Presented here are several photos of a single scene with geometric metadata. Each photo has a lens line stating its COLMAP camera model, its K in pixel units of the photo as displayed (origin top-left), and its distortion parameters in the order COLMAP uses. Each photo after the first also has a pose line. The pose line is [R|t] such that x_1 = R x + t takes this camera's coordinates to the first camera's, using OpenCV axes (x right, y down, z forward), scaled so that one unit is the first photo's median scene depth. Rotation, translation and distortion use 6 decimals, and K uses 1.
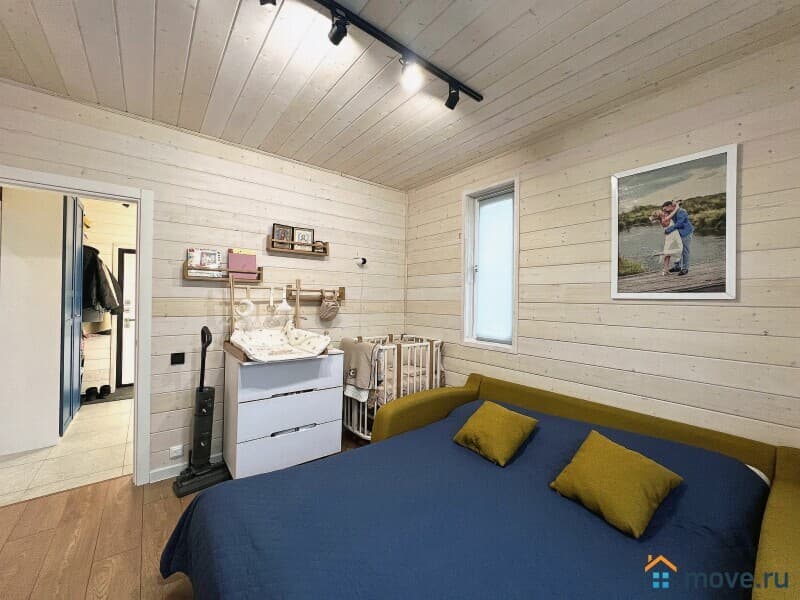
lens RADIAL K [[320.2, 0, 398.5], [0, 320.2, 297.9], [0, 0, 1]] dist [-0.000045, 0.000064]
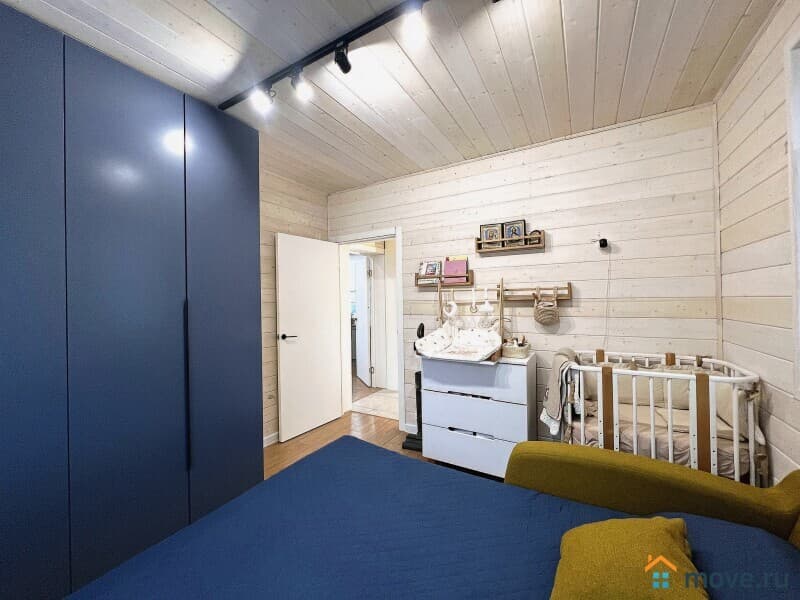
lens RADIAL K [[320.2, 0, 398.5], [0, 320.2, 297.9], [0, 0, 1]] dist [-0.000045, 0.000064]
pose [[0.364784, -0.024456, -0.930771, 0.453626], [0.025736, 0.999538, -0.016176, 0.006099], [0.930736, -0.018054, 0.365245, 0.384212]]
